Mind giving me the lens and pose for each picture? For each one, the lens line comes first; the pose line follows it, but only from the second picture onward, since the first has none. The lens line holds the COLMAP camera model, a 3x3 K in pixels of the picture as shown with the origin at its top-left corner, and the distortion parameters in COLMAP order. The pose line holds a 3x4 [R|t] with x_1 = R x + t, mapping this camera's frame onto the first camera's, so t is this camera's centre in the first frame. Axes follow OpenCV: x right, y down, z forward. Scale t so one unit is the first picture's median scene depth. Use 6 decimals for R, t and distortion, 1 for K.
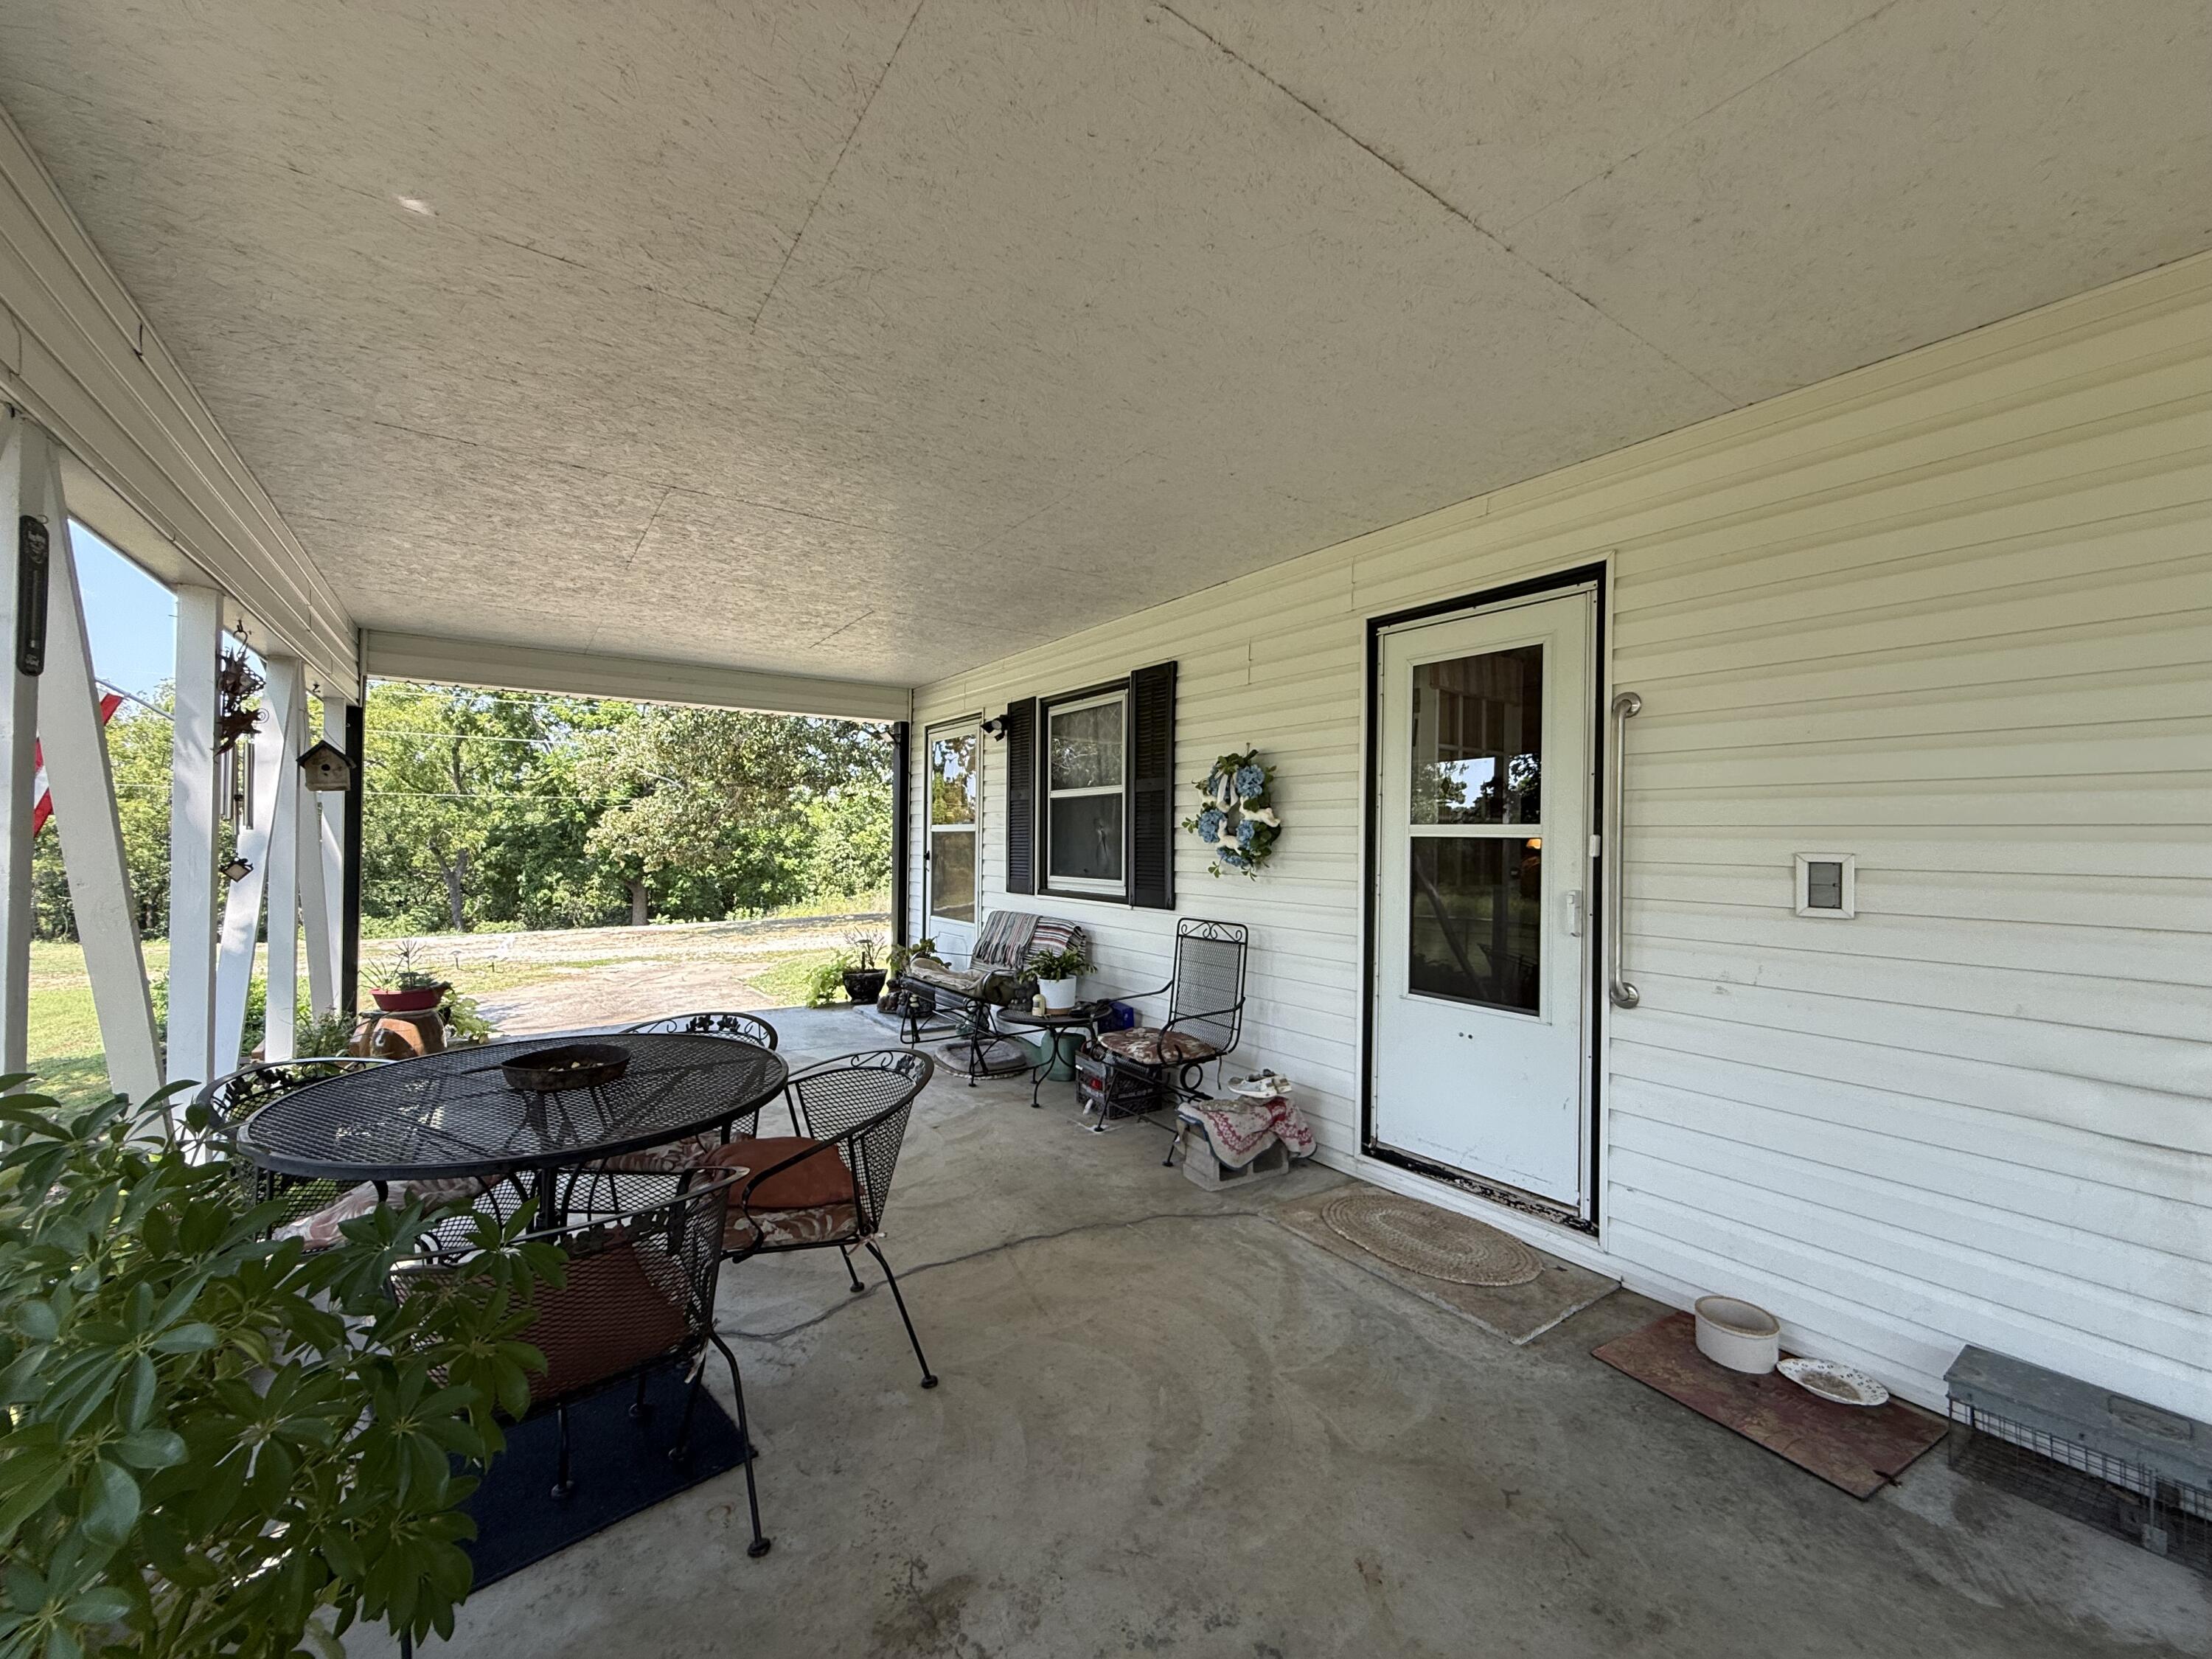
lens RADIAL K [[881.7, 0, 1103.8], [0, 881.7, 834.1], [0, 0, 1]] dist [-0.000169, 0.000246]
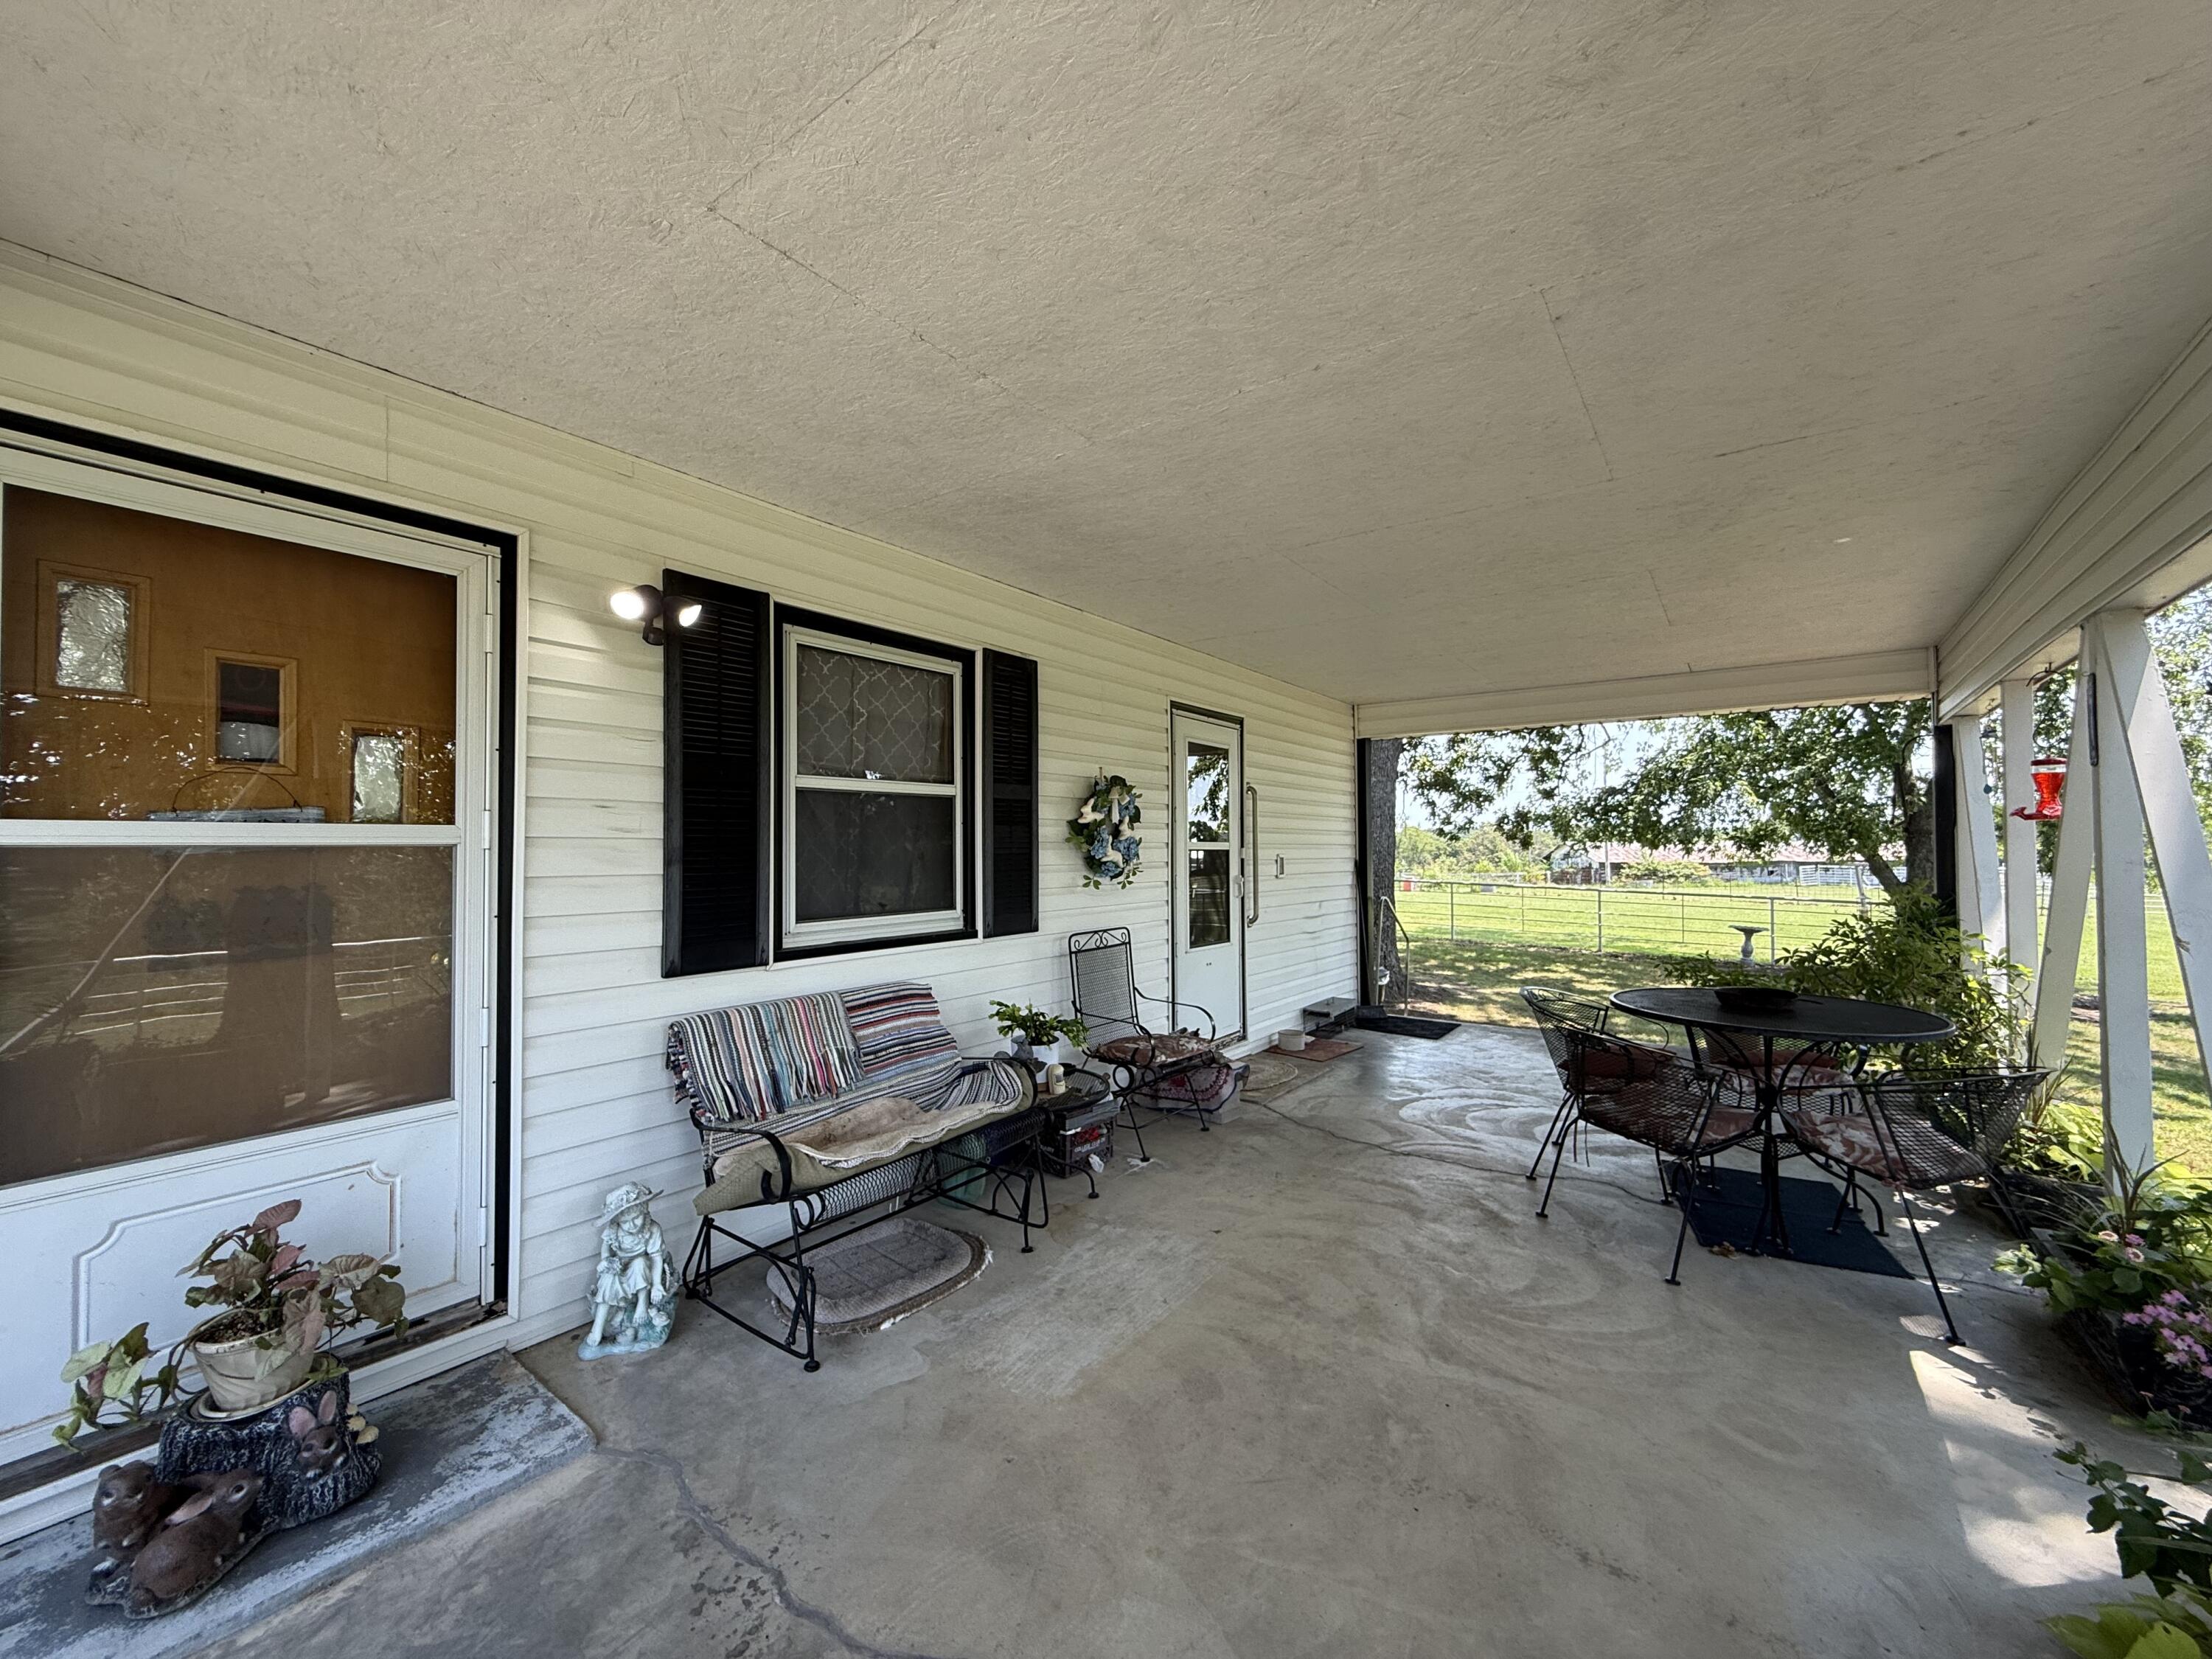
lens RADIAL K [[881.7, 0, 1094.1], [0, 881.7, 835.2], [0, 0, 1]] dist [-0.000169, 0.000246]
pose [[-0.315681, -0.001958, 0.948863, -0.816049], [-0.011311, 0.999935, -0.001700, -0.013822], [-0.948798, -0.011269, -0.315682, 1.235366]]
